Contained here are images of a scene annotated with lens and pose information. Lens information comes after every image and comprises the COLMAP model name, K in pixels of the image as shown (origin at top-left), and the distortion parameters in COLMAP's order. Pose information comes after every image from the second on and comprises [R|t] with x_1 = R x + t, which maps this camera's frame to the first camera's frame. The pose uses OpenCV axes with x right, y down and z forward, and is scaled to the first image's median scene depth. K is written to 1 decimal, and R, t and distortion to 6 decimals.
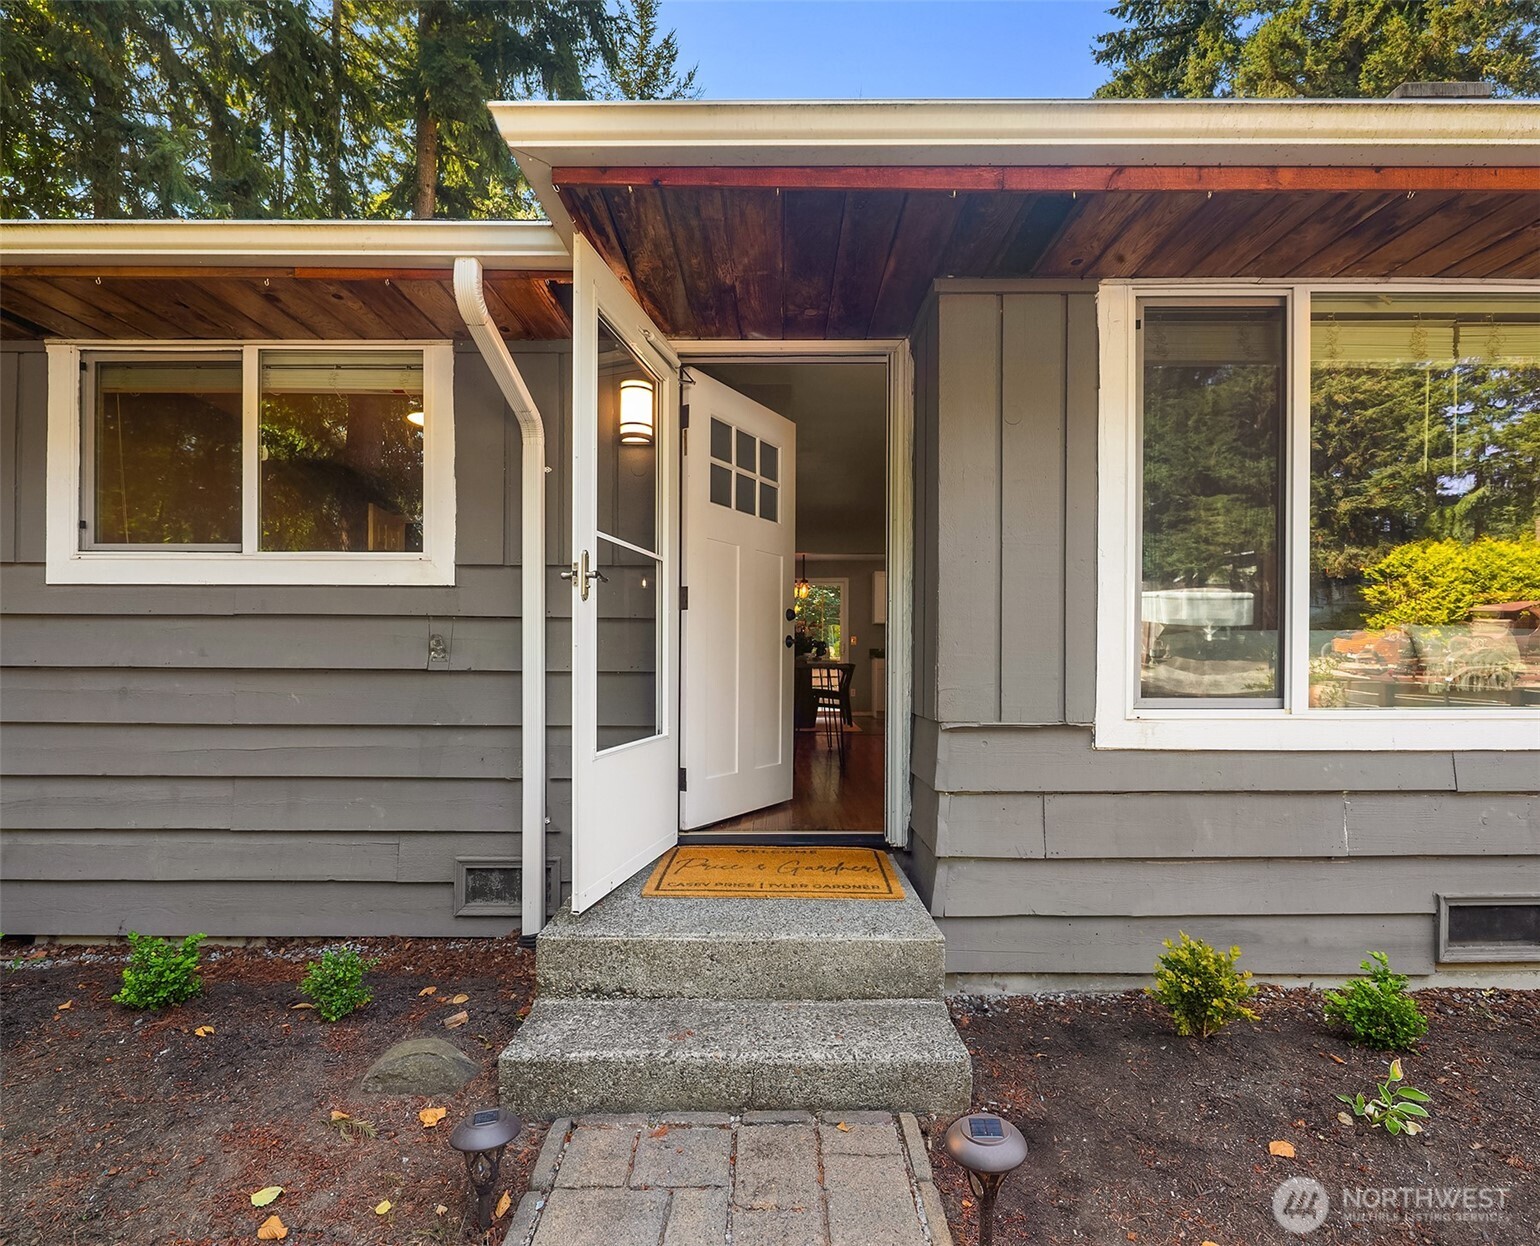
lens RADIAL K [[755.9, 0, 768.2], [0, 755.9, 661.2], [0, 0, 1]] dist [0.002685, 0.000391]
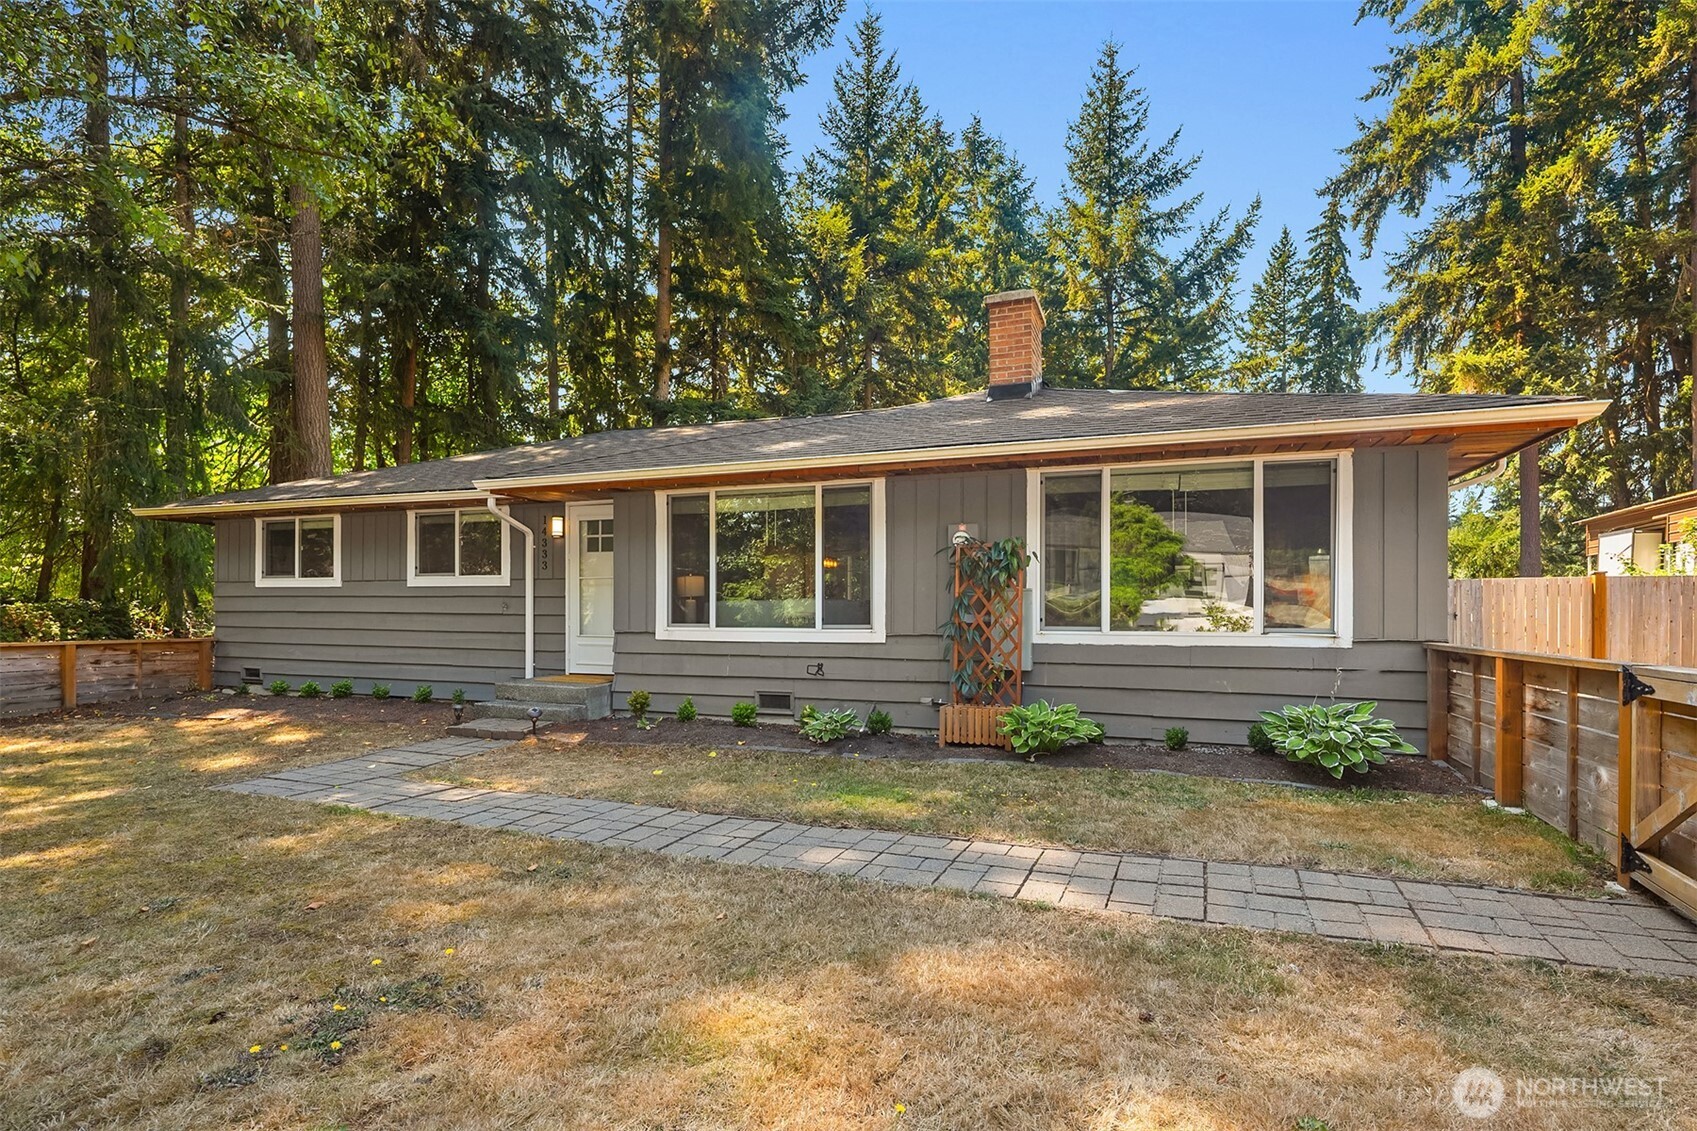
lens RADIAL K [[833.0, 0, 809.6], [0, 833.0, 610.1], [0, 0, 1]] dist [-0.002421, 0.000373]
pose [[0.929698, 0.000582, -0.368321, 2.254940], [-0.003139, 0.999975, -0.006343, 0.015299], [0.368308, 0.007053, 0.929677, -1.924584]]
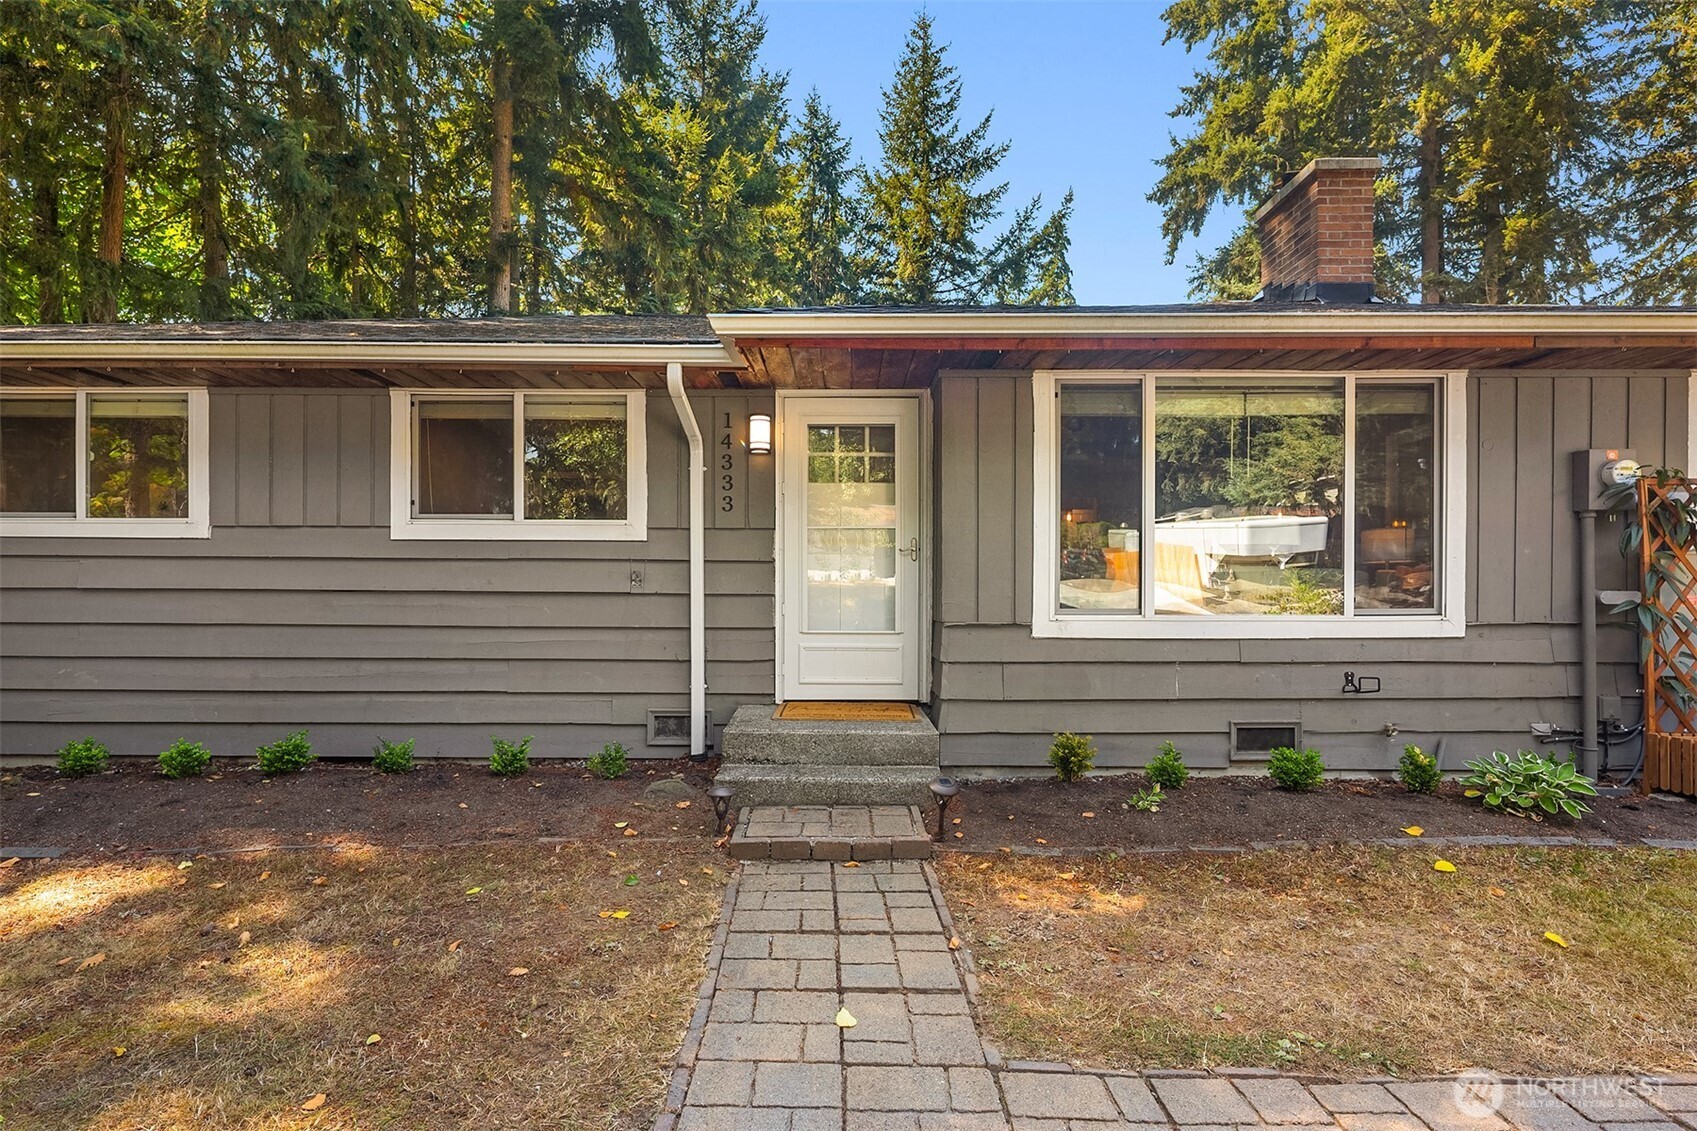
lens RADIAL K [[840.3, 0, 827.4], [0, 840.3, 593.7], [0, 0, 1]] dist [0.000460, 0.000109]
pose [[0.999991, -0.000047, -0.004257, -0.029262], [0.000030, 0.999992, -0.004030, 0.023542], [0.004257, 0.004030, 0.999983, -0.921587]]
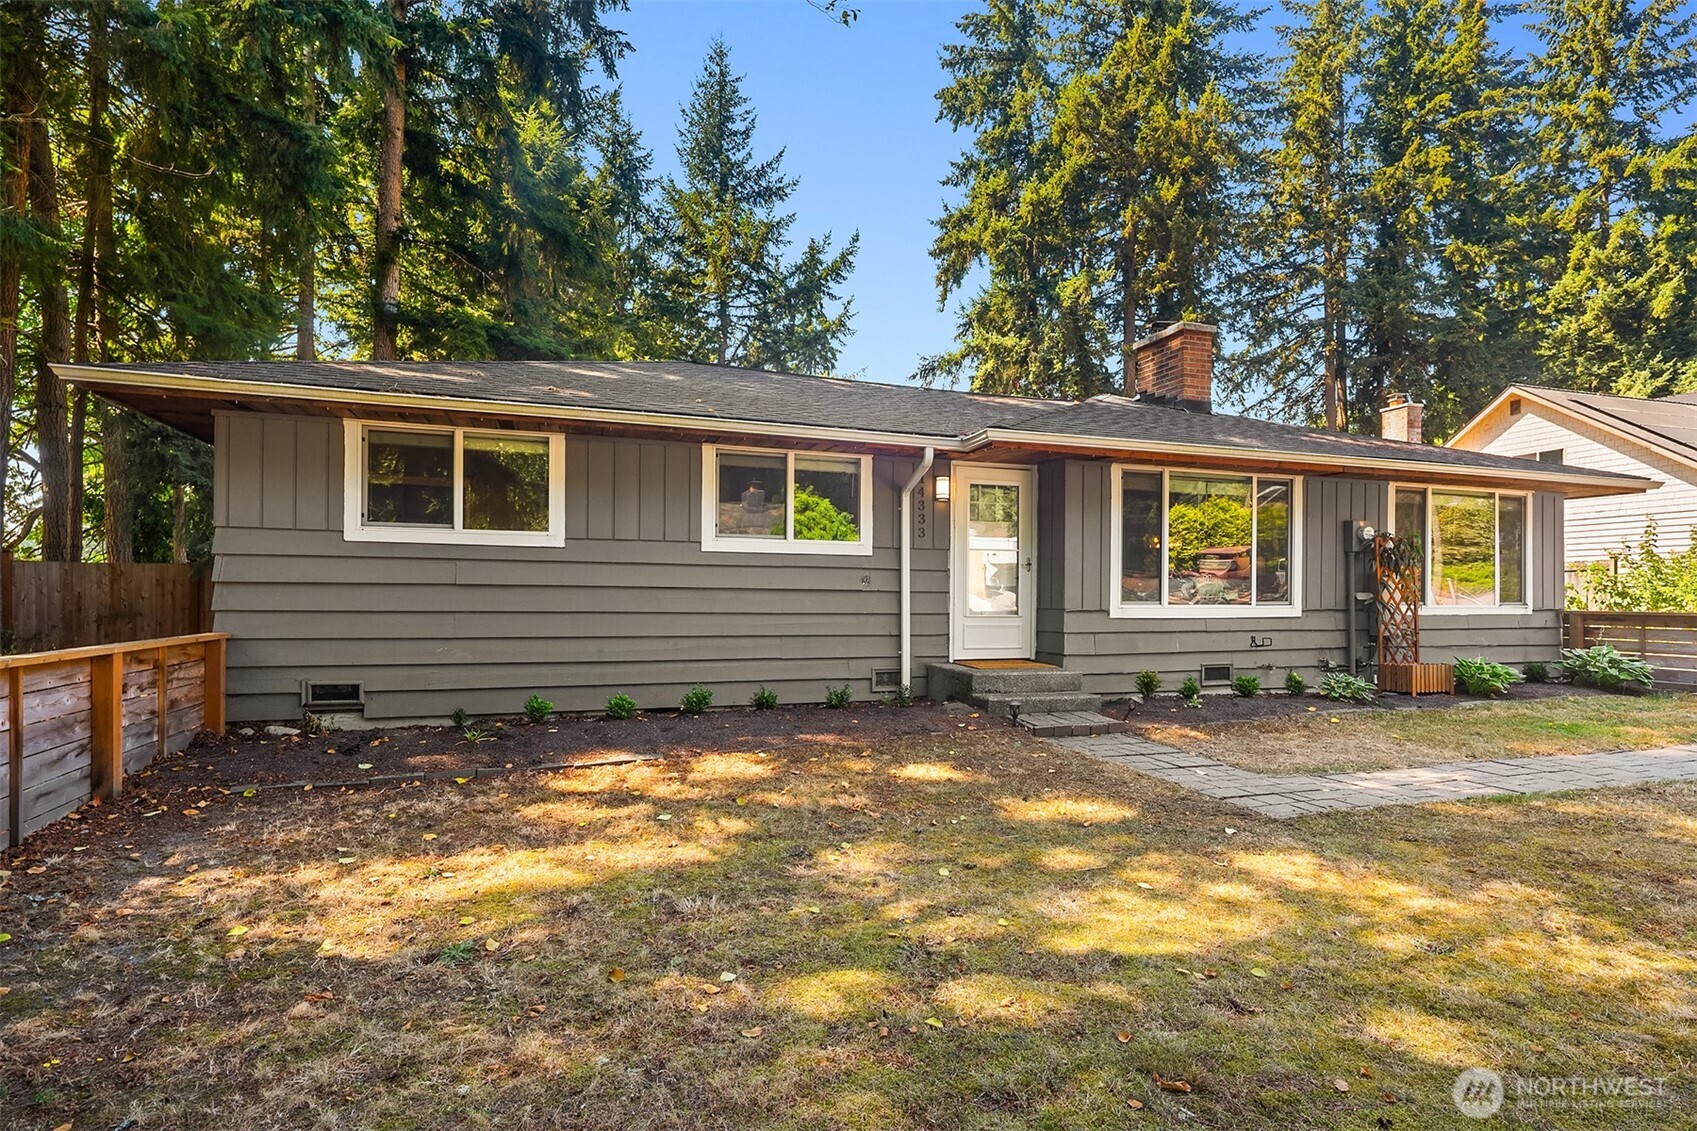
lens RADIAL K [[840.3, 0, 827.4], [0, 840.3, 593.7], [0, 0, 1]] dist [0.000460, 0.000109]
pose [[0.946035, 0.004499, 0.324034, -1.679697], [-0.005387, 0.999984, 0.001842, 0.020275], [-0.324020, -0.003488, 0.946044, -1.759849]]
